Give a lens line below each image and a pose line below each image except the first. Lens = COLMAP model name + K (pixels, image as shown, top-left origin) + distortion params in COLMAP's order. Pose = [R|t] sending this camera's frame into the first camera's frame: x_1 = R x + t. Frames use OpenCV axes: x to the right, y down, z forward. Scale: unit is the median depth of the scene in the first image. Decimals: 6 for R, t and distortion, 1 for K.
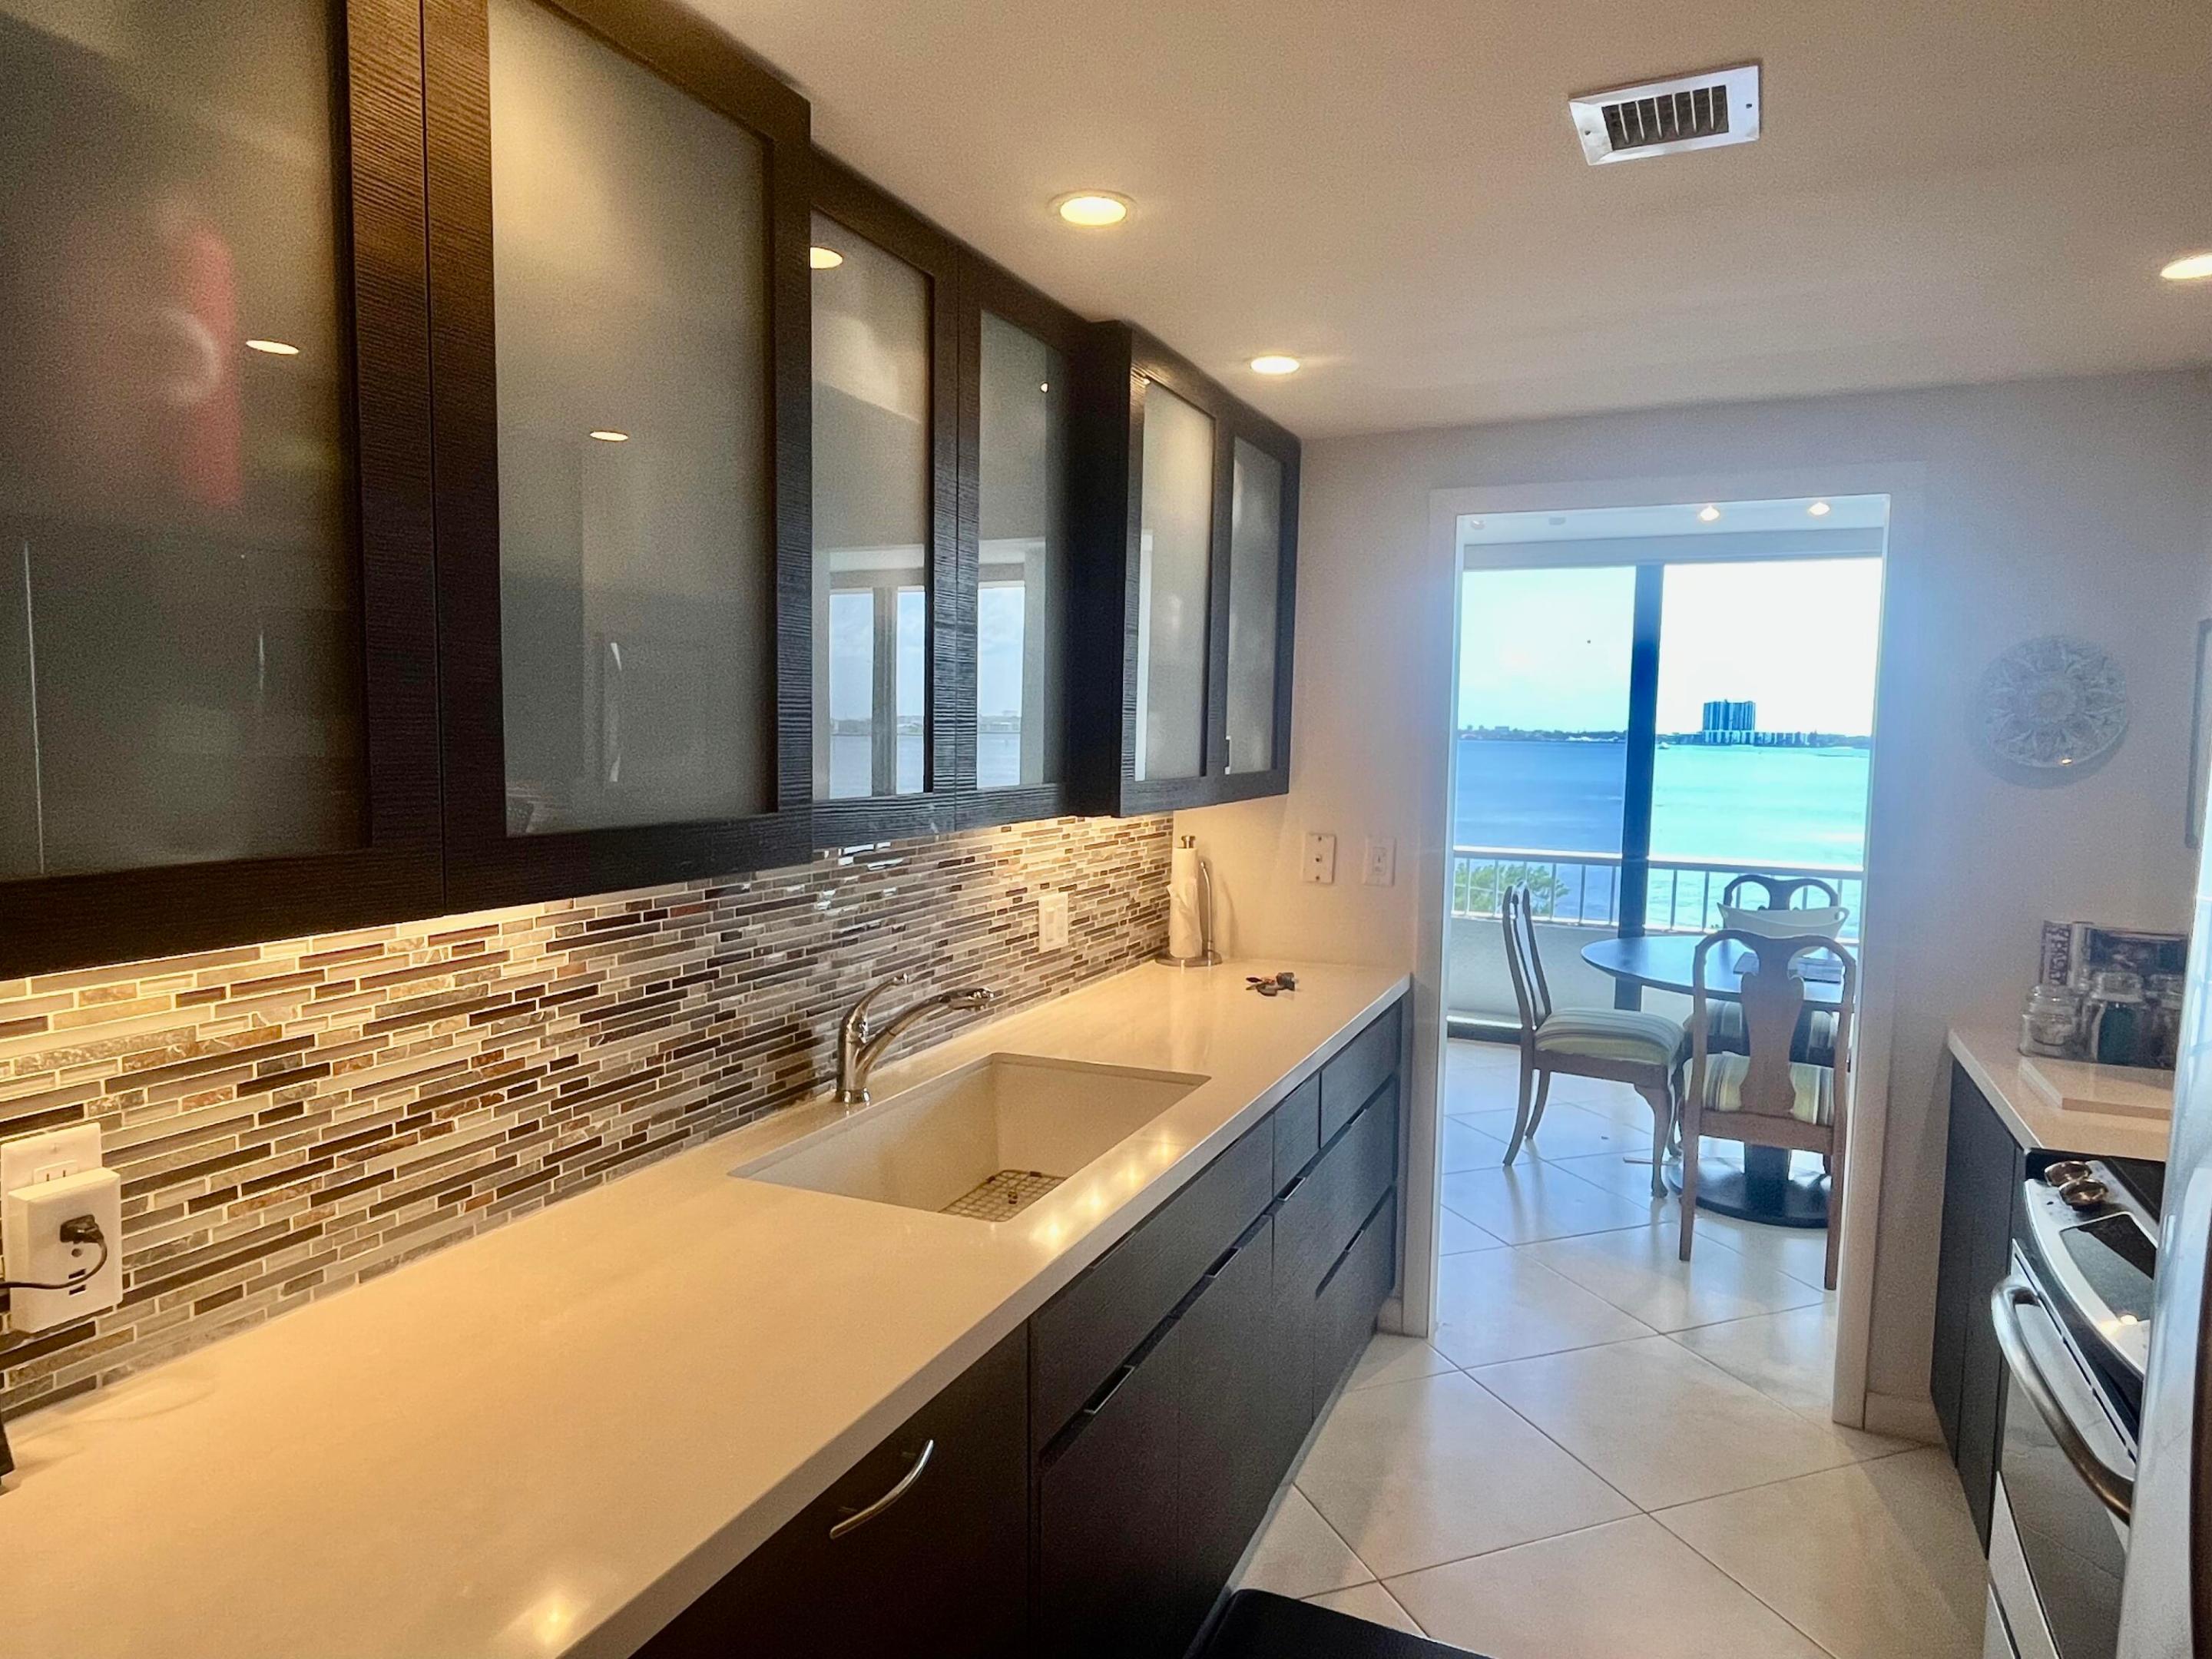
lens RADIAL K [[1324.6, 0, 1099.2], [0, 1324.6, 832.4], [0, 0, 1]] dist [-0.000626, 0.002765]
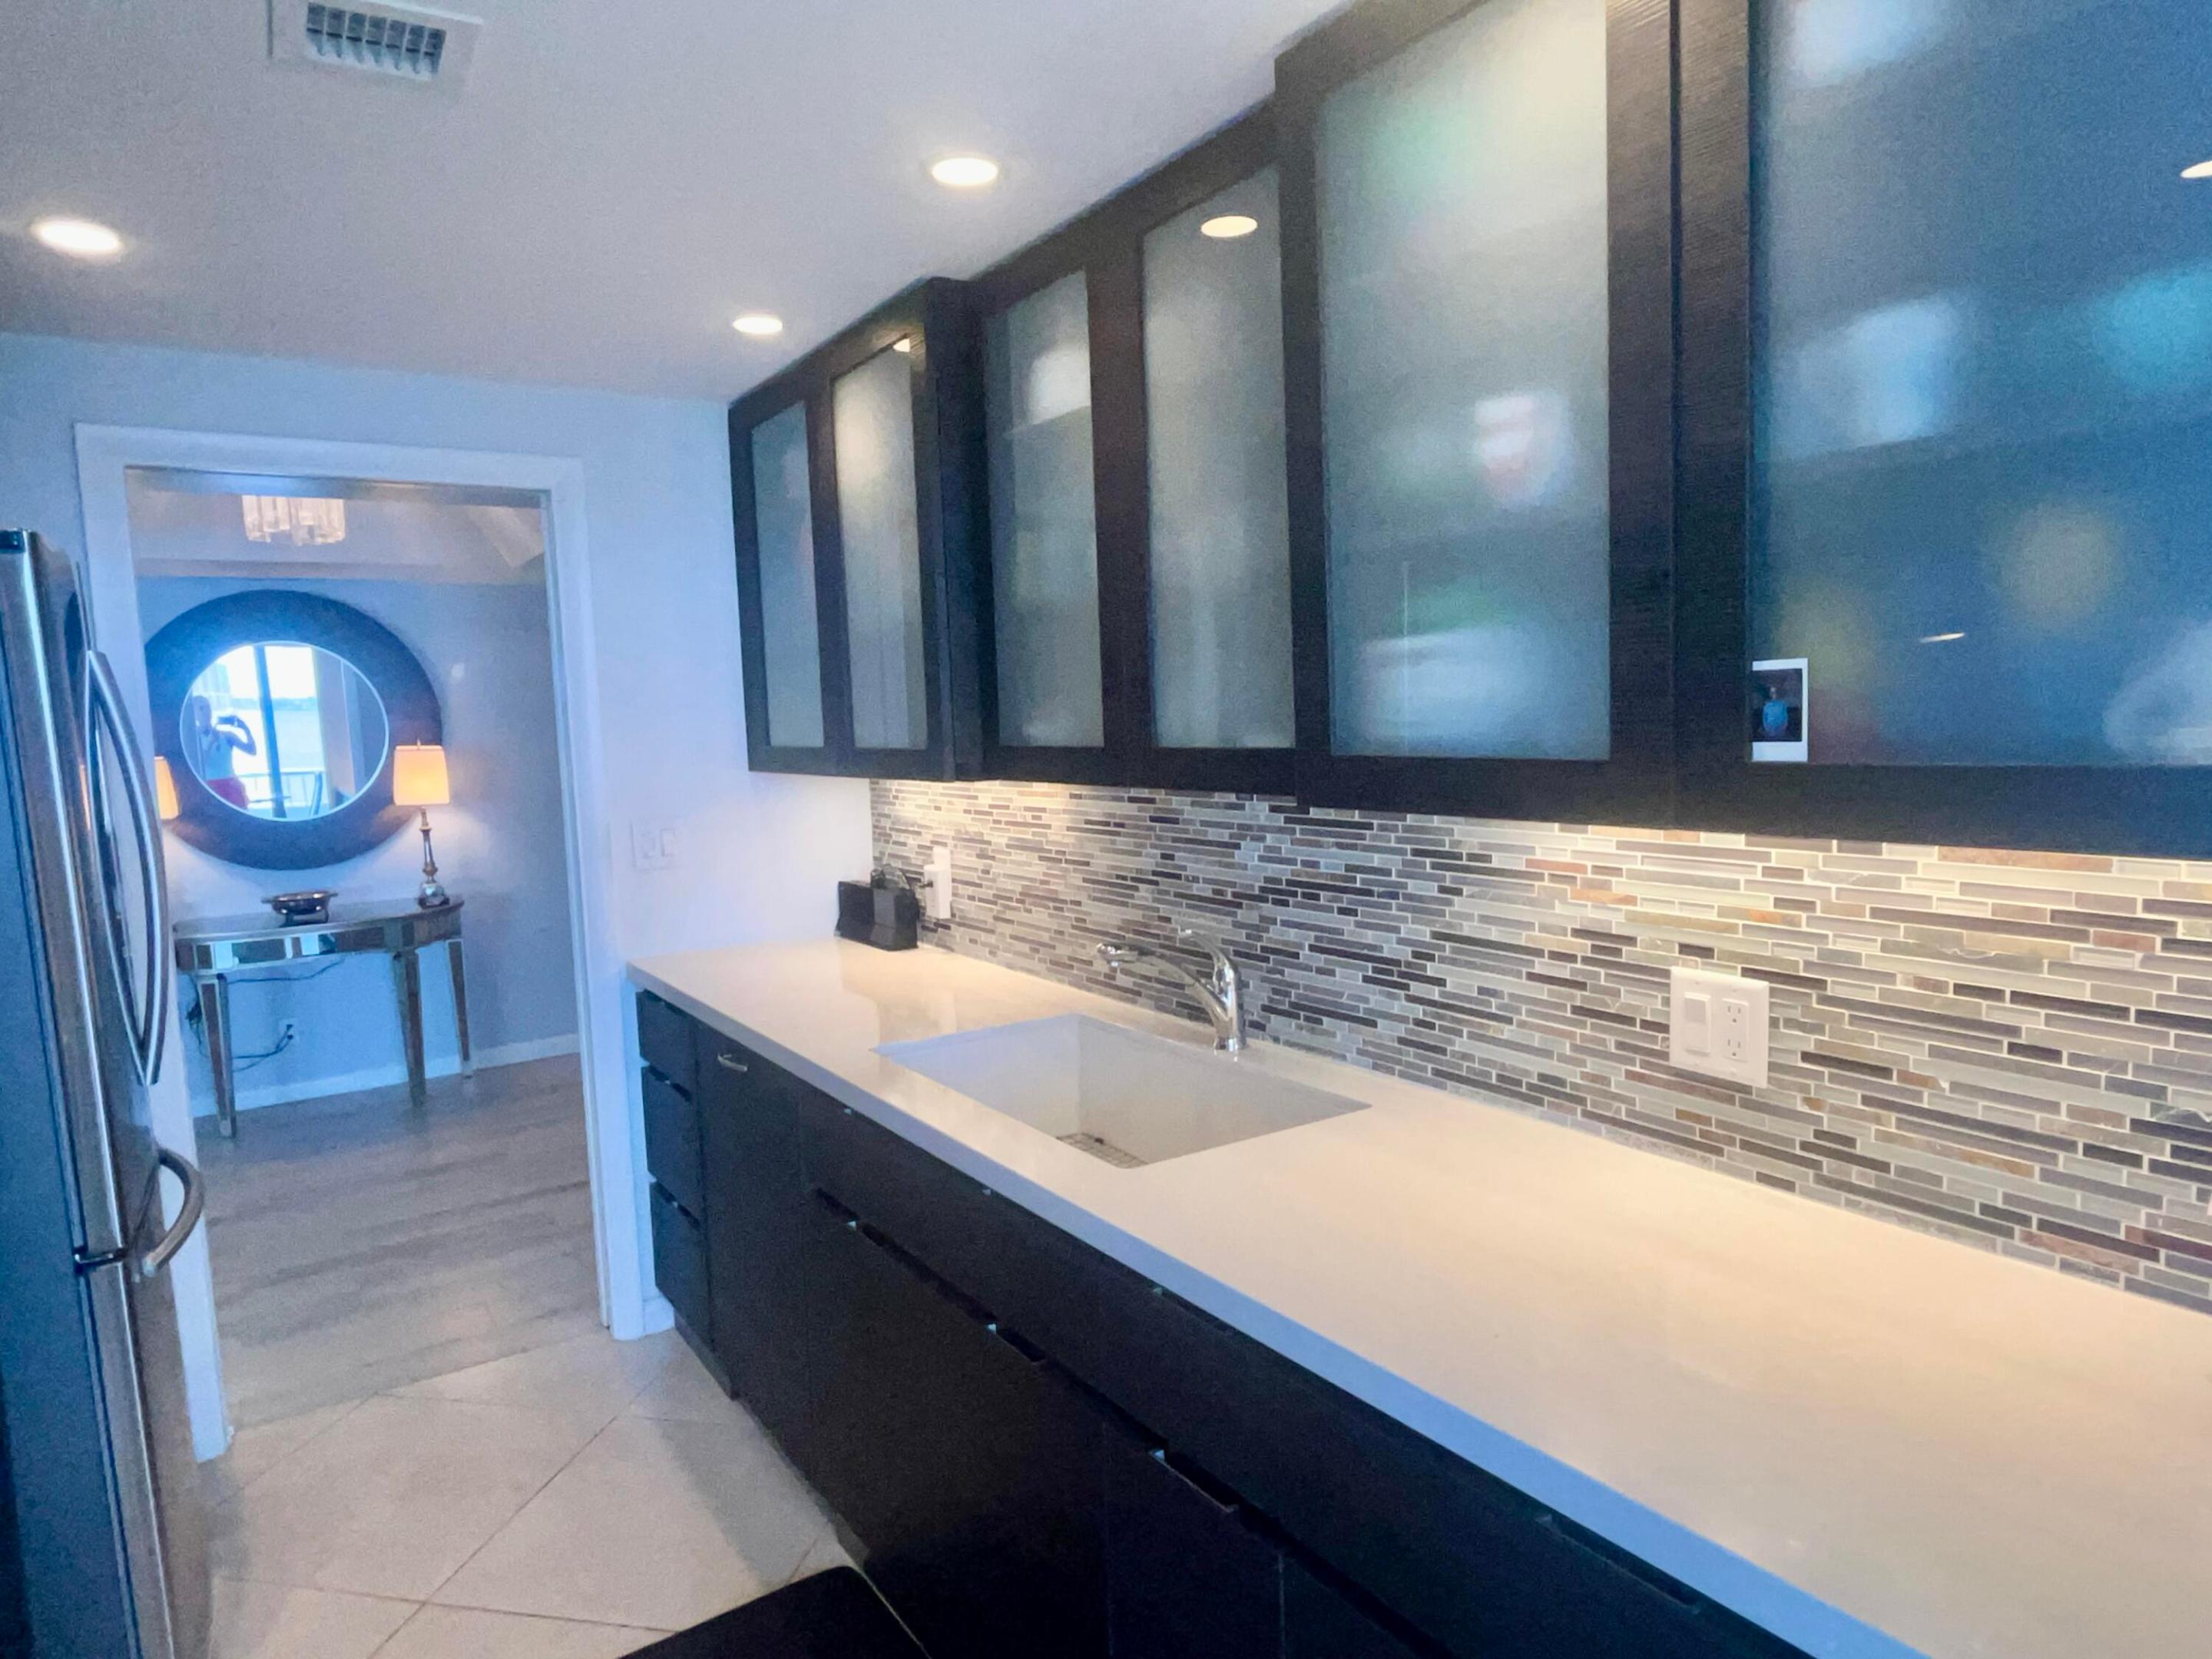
lens RADIAL K [[1324.6, 0, 1084.9], [0, 1324.6, 833.5], [0, 0, 1]] dist [-0.000626, 0.002765]
pose [[-0.527728, 0.088630, -0.844777, 0.621774], [-0.038392, 0.991036, 0.127958, -0.076044], [0.848545, 0.099960, -0.519595, 1.221247]]
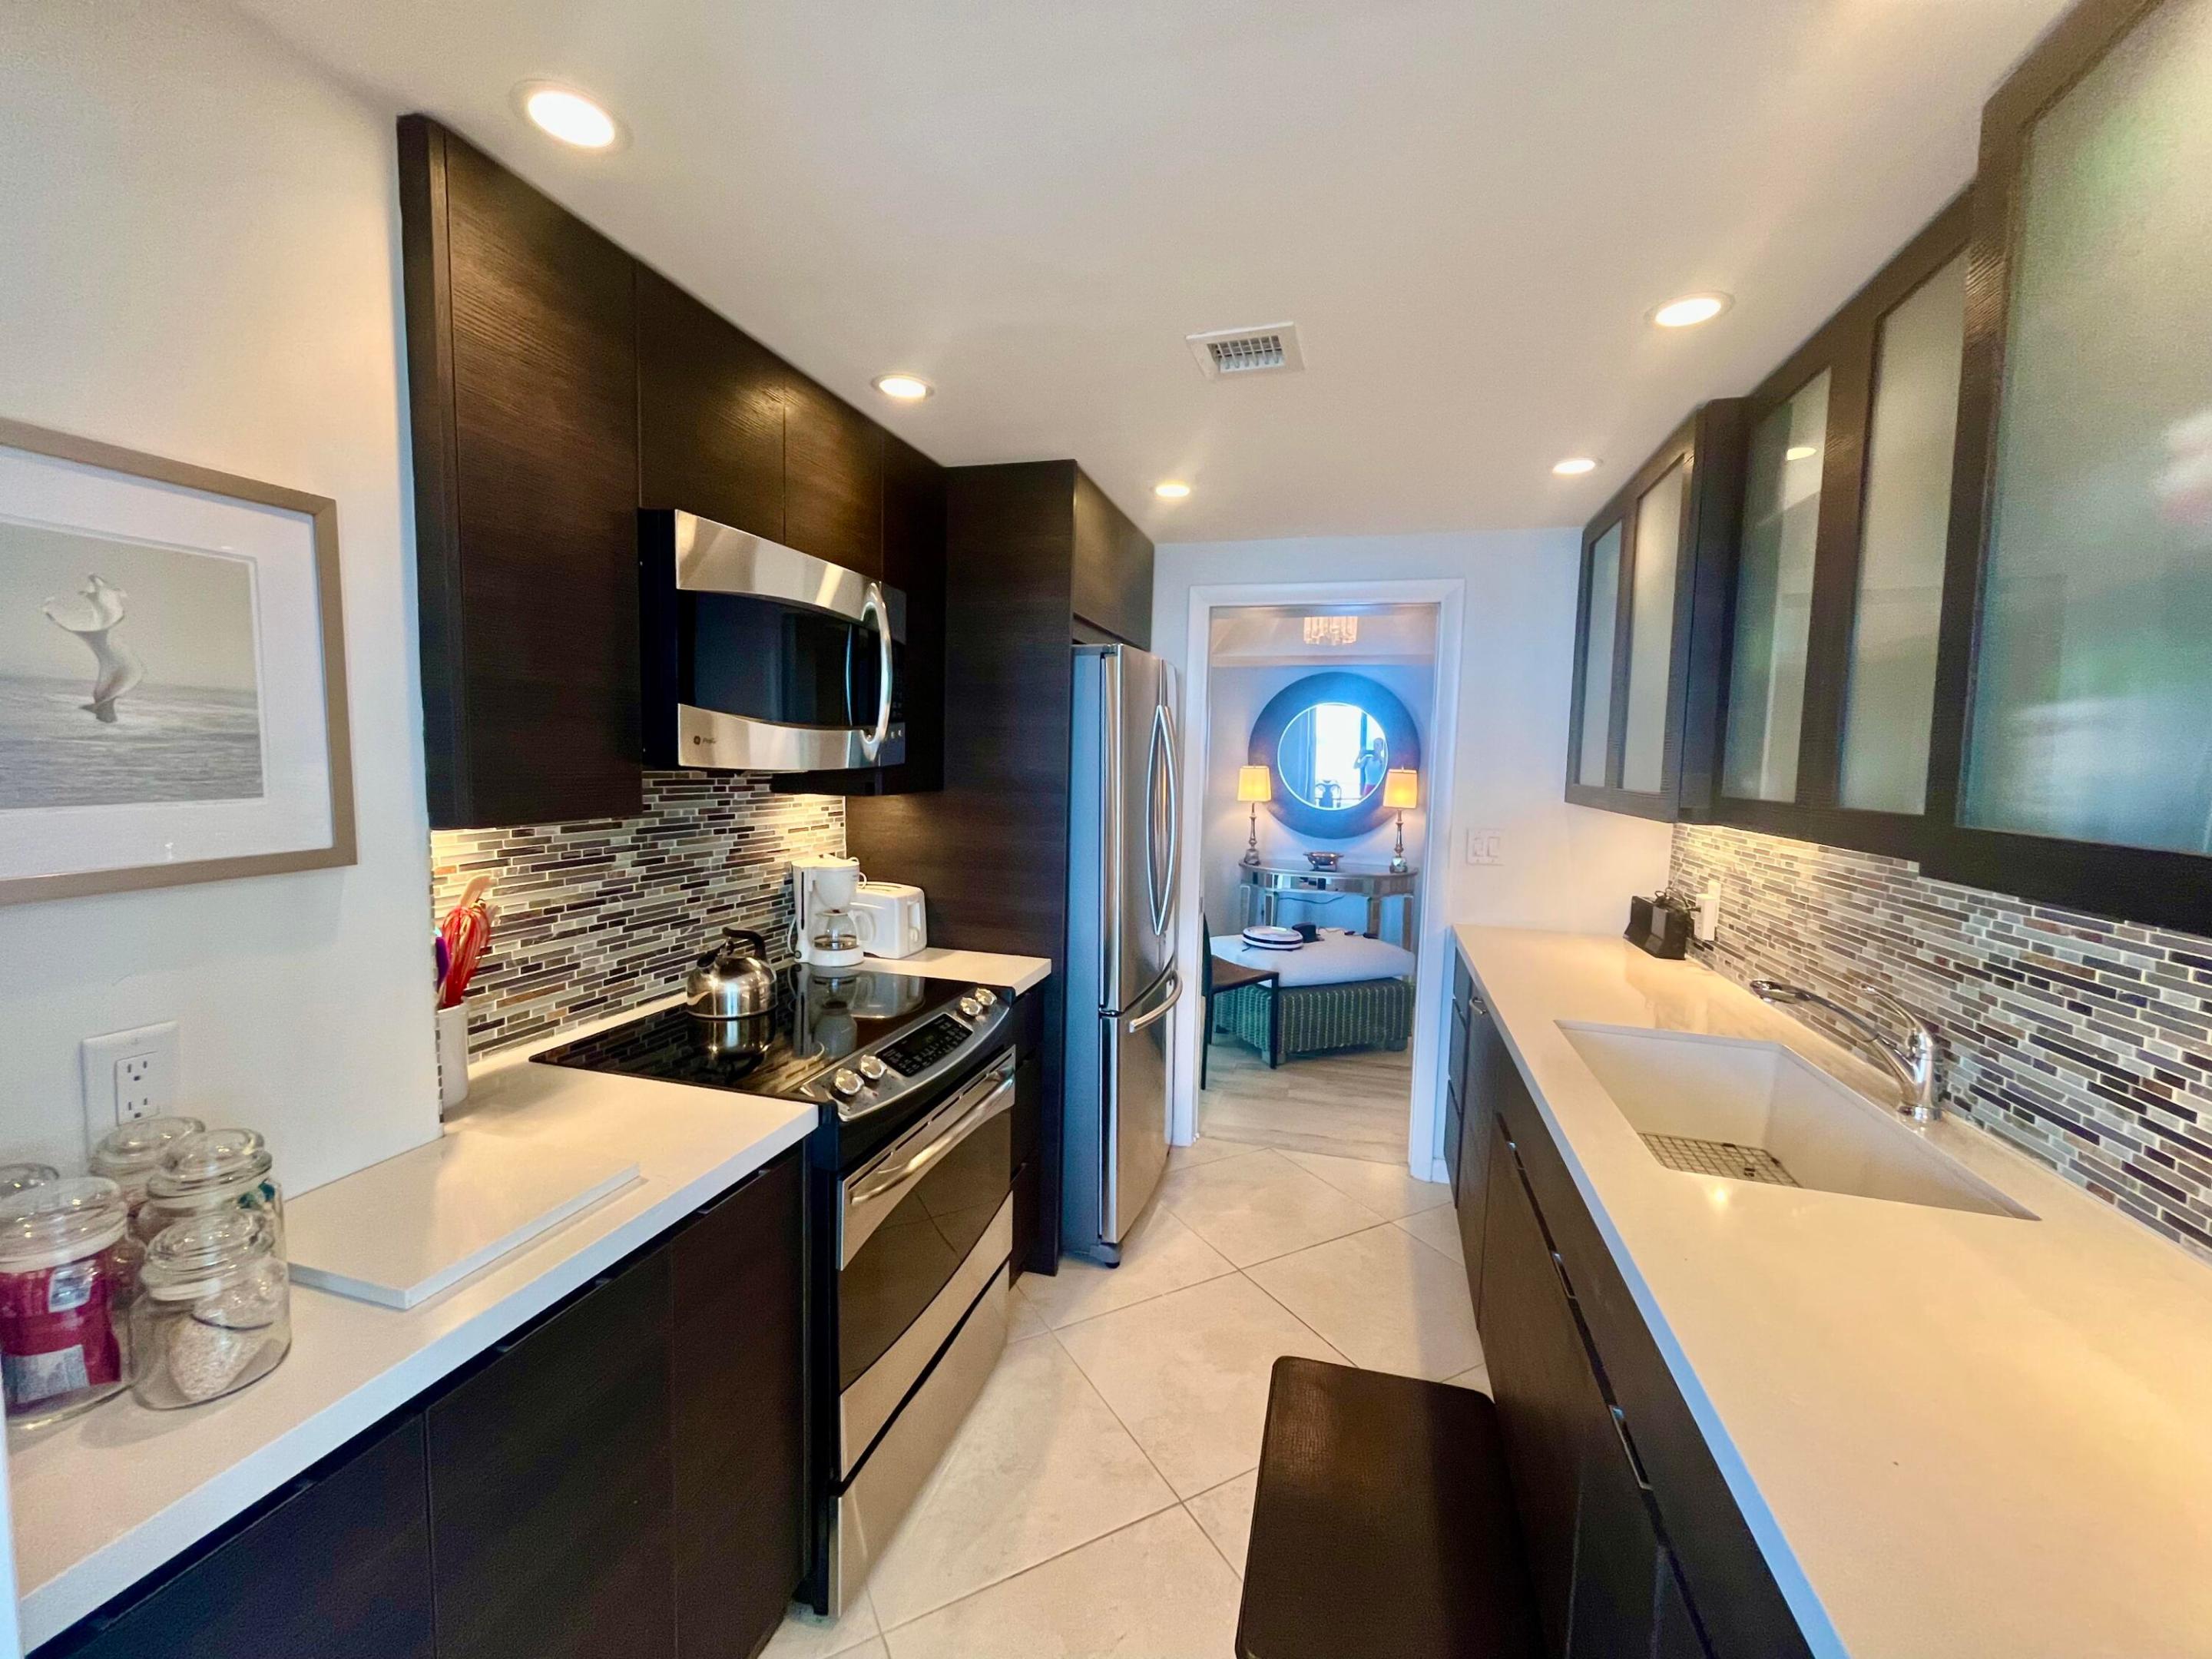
lens RADIAL K [[903.6, 0, 1109.9], [0, 903.6, 828.6], [0, 0, 1]] dist [-0.002742, 0.000258]
pose [[-0.986919, -0.022588, -0.159627, 0.468085], [-0.048147, 0.986246, 0.158117, -0.082124], [0.153860, 0.163735, -0.974432, 1.327749]]
